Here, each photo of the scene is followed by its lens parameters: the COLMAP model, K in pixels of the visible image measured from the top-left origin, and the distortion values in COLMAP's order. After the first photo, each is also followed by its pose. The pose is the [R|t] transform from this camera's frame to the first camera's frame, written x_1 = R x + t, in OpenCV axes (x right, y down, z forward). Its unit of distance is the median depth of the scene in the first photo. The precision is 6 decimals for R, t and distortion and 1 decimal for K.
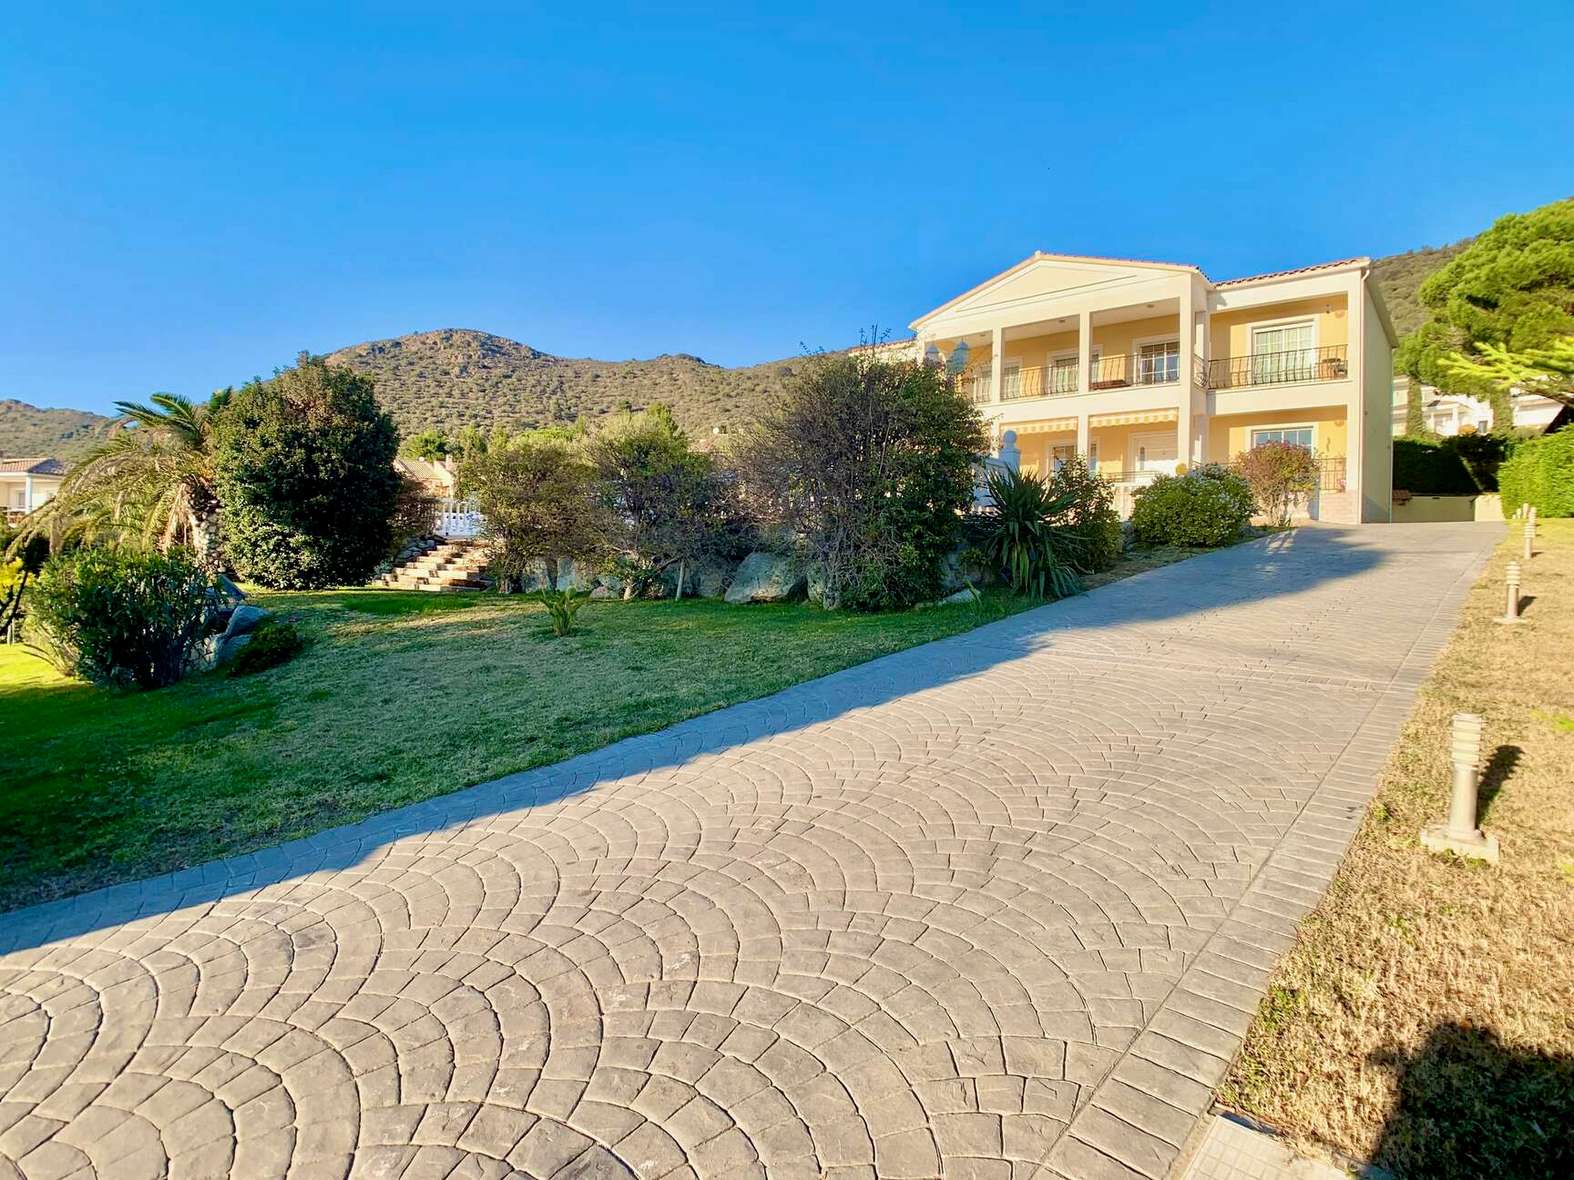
lens RADIAL K [[806.4, 0, 785.7], [0, 806.4, 564.6], [0, 0, 1]] dist [-0.110001, 0.024230]
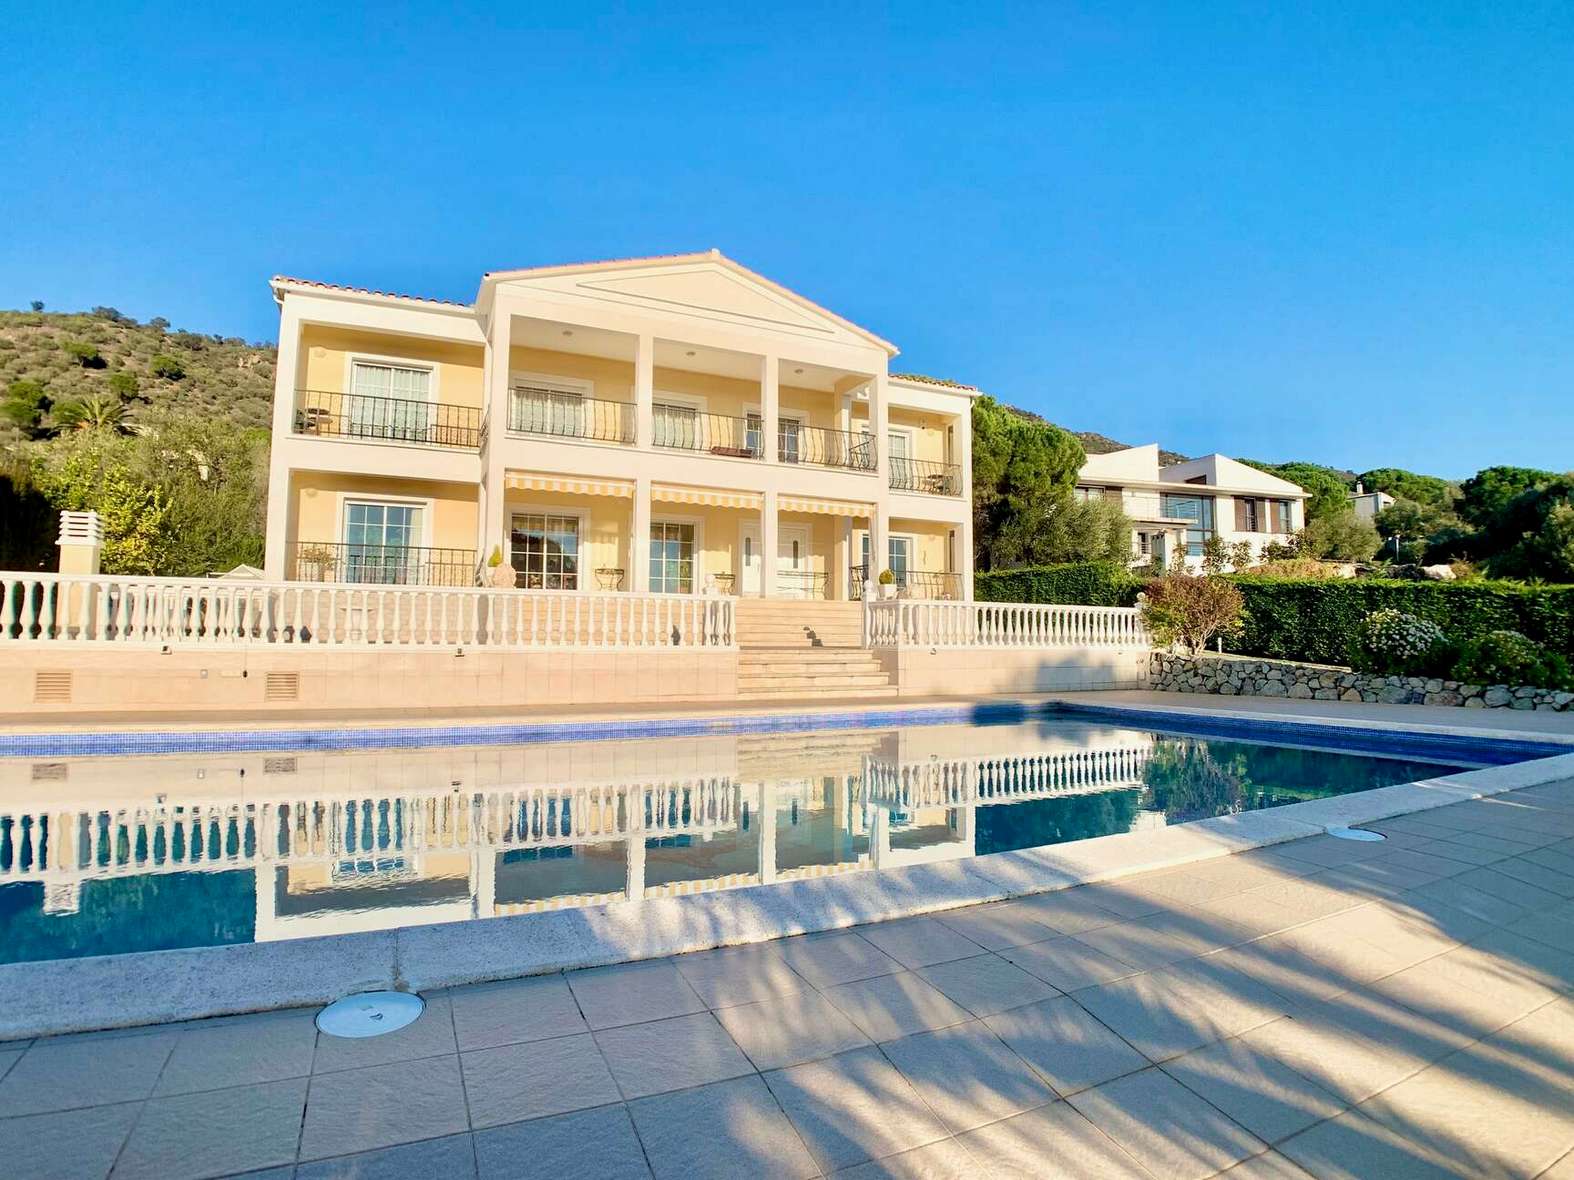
lens RADIAL K [[804.3, 0, 788.0], [0, 804.3, 582.8], [0, 0, 1]] dist [-0.107927, 0.024710]
pose [[0.360016, 0.036293, 0.932240, -0.303839], [0.006814, 0.999114, -0.041528, -0.068874], [-0.932921, 0.021303, 0.359449, 0.684935]]
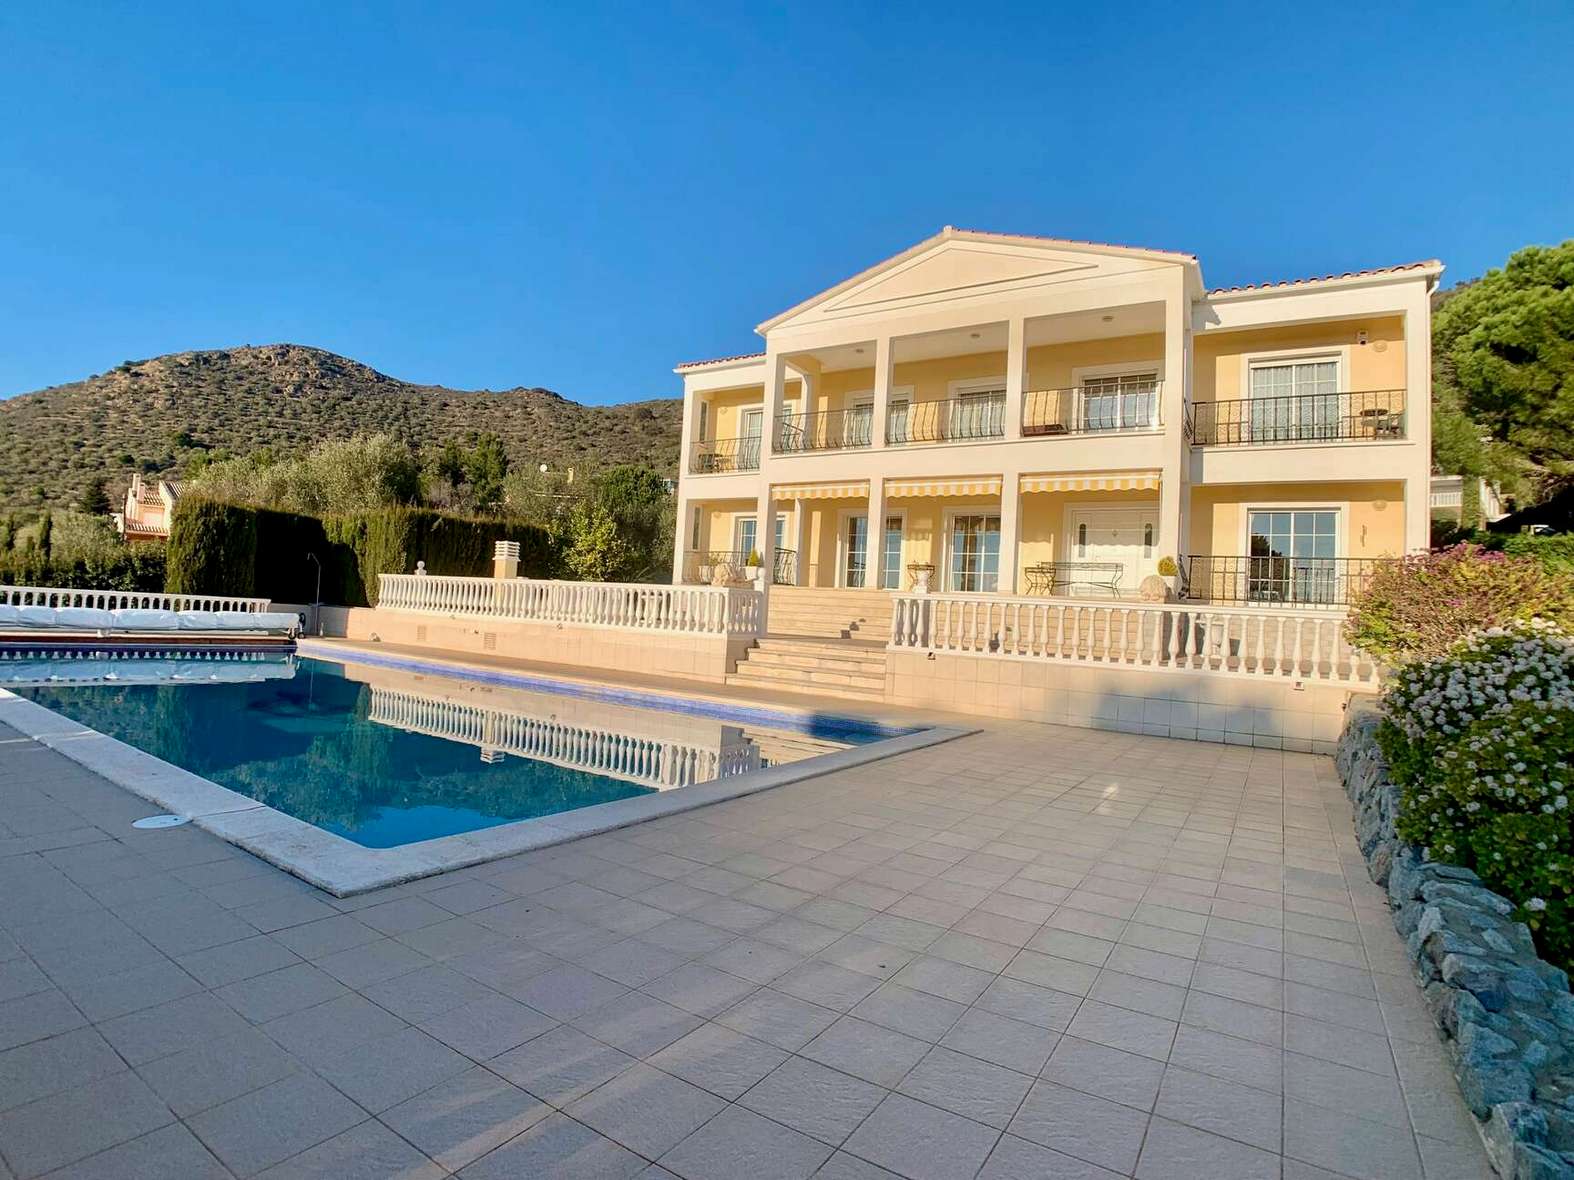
lens RADIAL K [[804.3, 0, 788.0], [0, 804.3, 582.8], [0, 0, 1]] dist [-0.107927, 0.024710]
pose [[0.982514, 0.033101, 0.183224, 0.073680], [-0.027038, 0.999004, -0.035494, -0.066732], [-0.184217, 0.029919, 0.982430, 0.372738]]
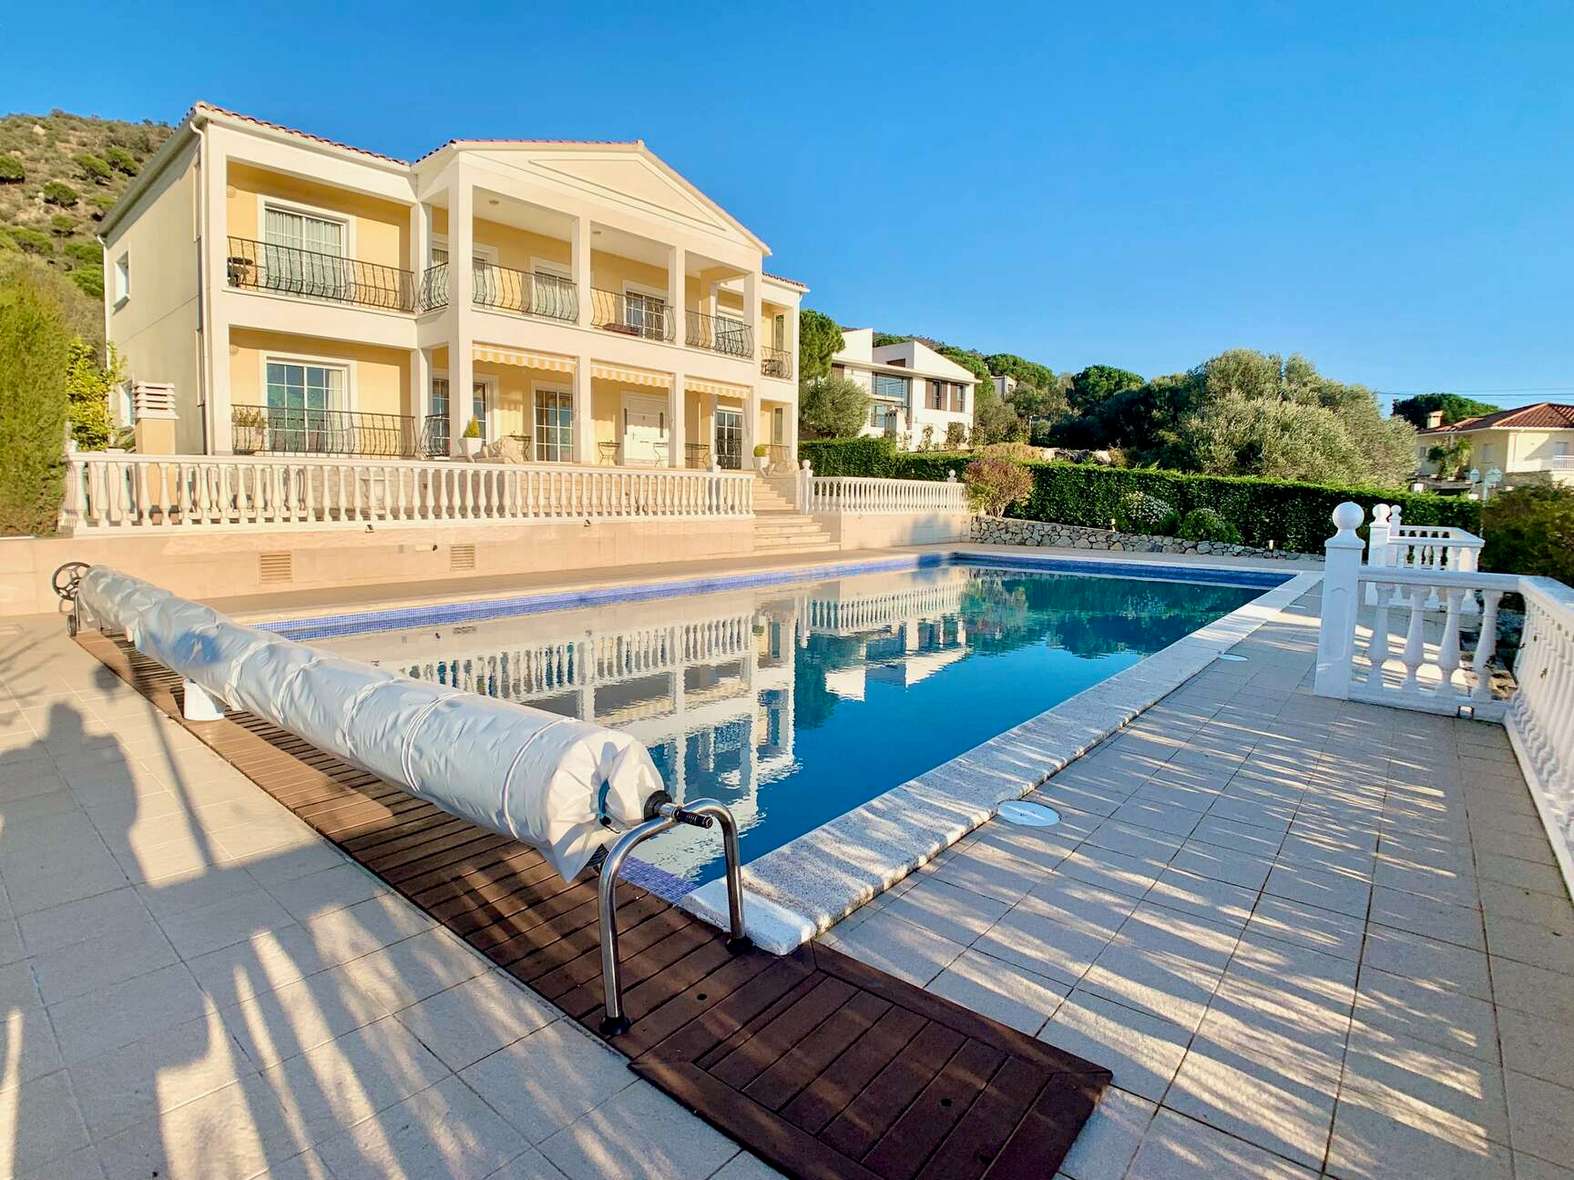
lens RADIAL K [[806.4, 0, 785.7], [0, 806.4, 564.6], [0, 0, 1]] dist [-0.110001, 0.024230]
pose [[-0.060395, -0.117625, 0.991220, -0.474315], [-0.013853, 0.993036, 0.116996, -0.084154], [-0.998078, -0.006666, -0.061604, 0.898782]]
